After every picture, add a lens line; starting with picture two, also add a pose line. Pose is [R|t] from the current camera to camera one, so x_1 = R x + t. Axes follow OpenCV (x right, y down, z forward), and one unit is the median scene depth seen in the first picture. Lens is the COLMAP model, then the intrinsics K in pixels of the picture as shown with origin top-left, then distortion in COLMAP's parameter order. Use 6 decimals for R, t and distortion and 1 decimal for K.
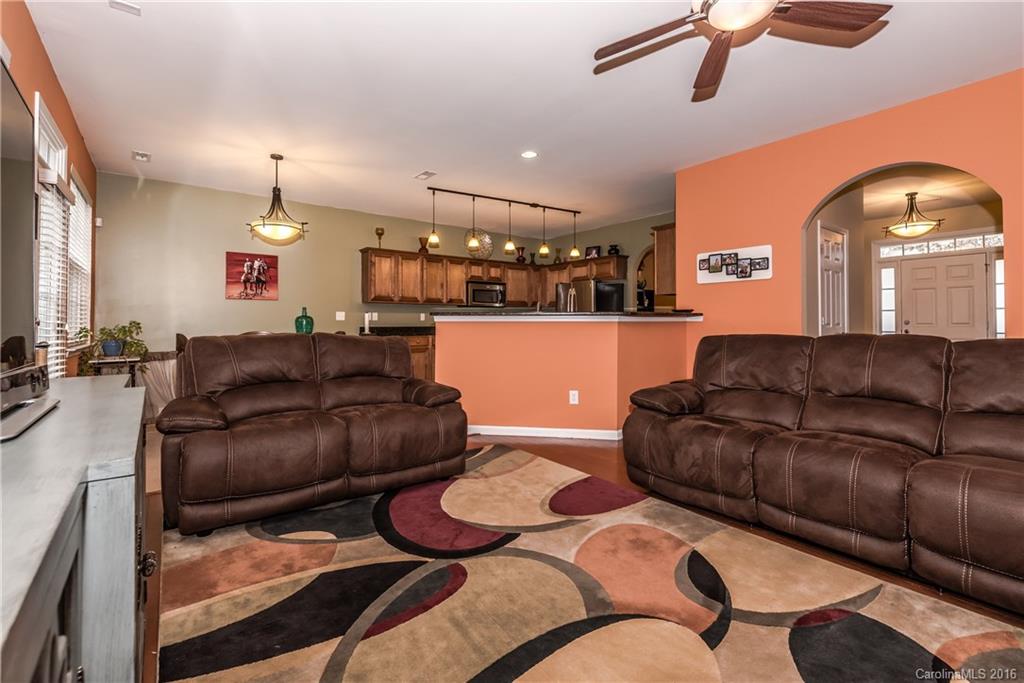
lens RADIAL K [[443.7, 0, 487.7], [0, 443.7, 315.1], [0, 0, 1]] dist [0.000488, 0.000046]
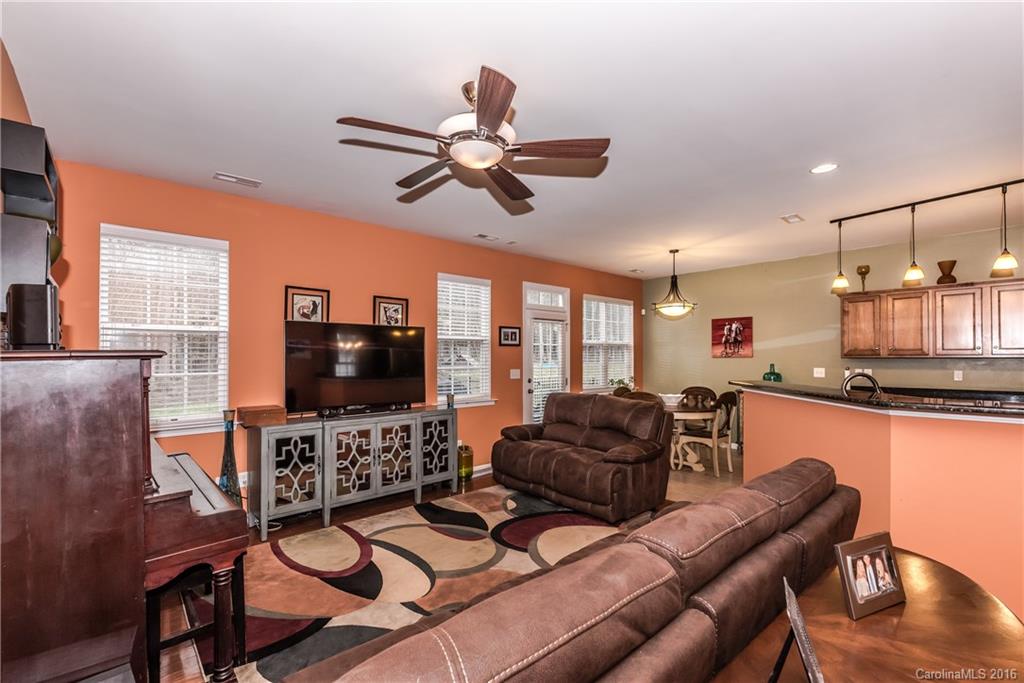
lens RADIAL K [[443.7, 0, 520.1], [0, 443.7, 355.2], [0, 0, 1]] dist [0.000488, 0.000046]
pose [[0.115868, -0.006077, -0.993246, 0.750202], [0.023316, 0.999722, -0.003397, -0.066545], [0.992991, -0.022764, 0.115977, 0.420186]]
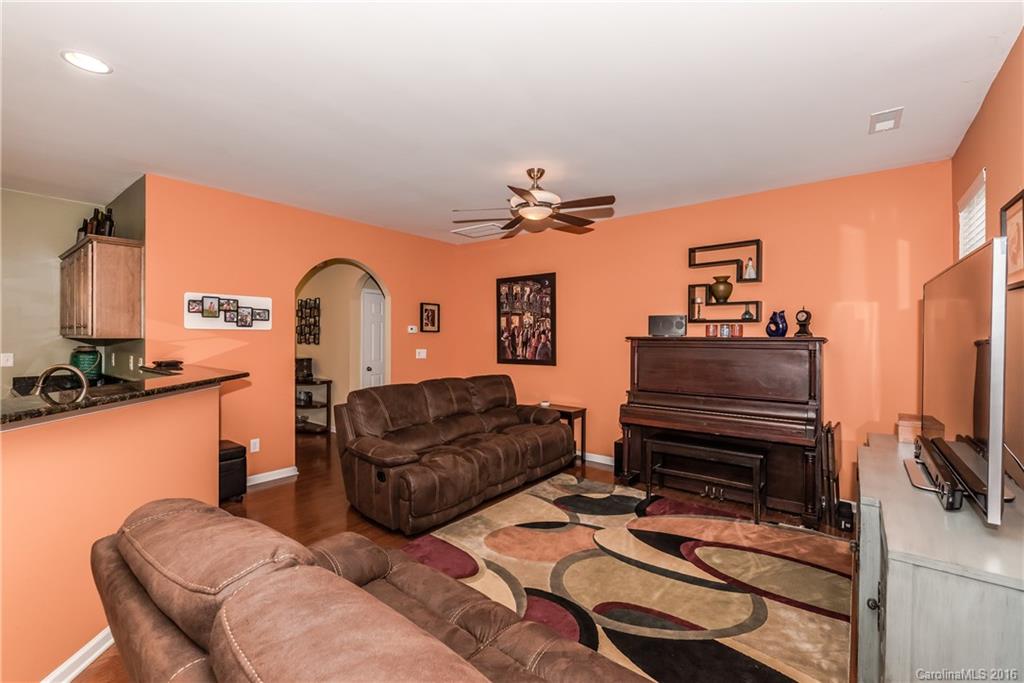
lens RADIAL K [[443.7, 0, 514.2], [0, 443.7, 341.0], [0, 0, 1]] dist [0.000488, 0.000046]
pose [[-0.272889, -0.009507, 0.961999, -0.502296], [-0.020252, 0.999786, 0.004136, -0.067226], [-0.961832, -0.018354, -0.273023, 0.680929]]
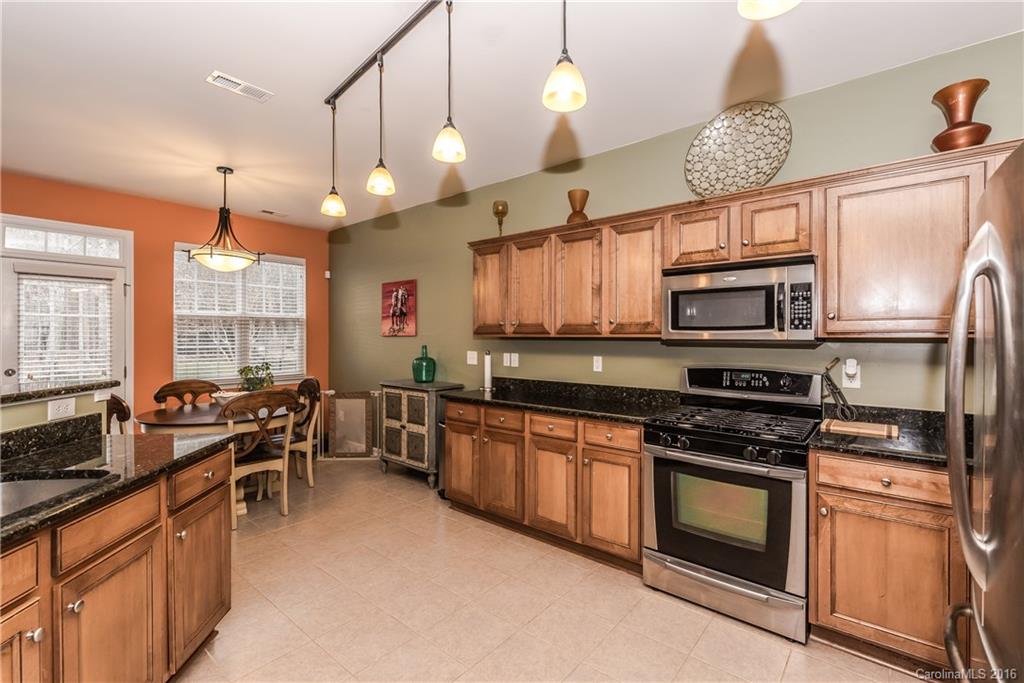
lens RADIAL K [[443.7, 0, 511.3], [0, 443.7, 334.5], [0, 0, 1]] dist [0.000488, 0.000046]
pose [[0.264413, 0.001110, -0.964409, 0.453414], [0.022528, 0.999719, 0.007327, -0.052146], [0.964146, -0.023664, 0.264314, 1.314778]]
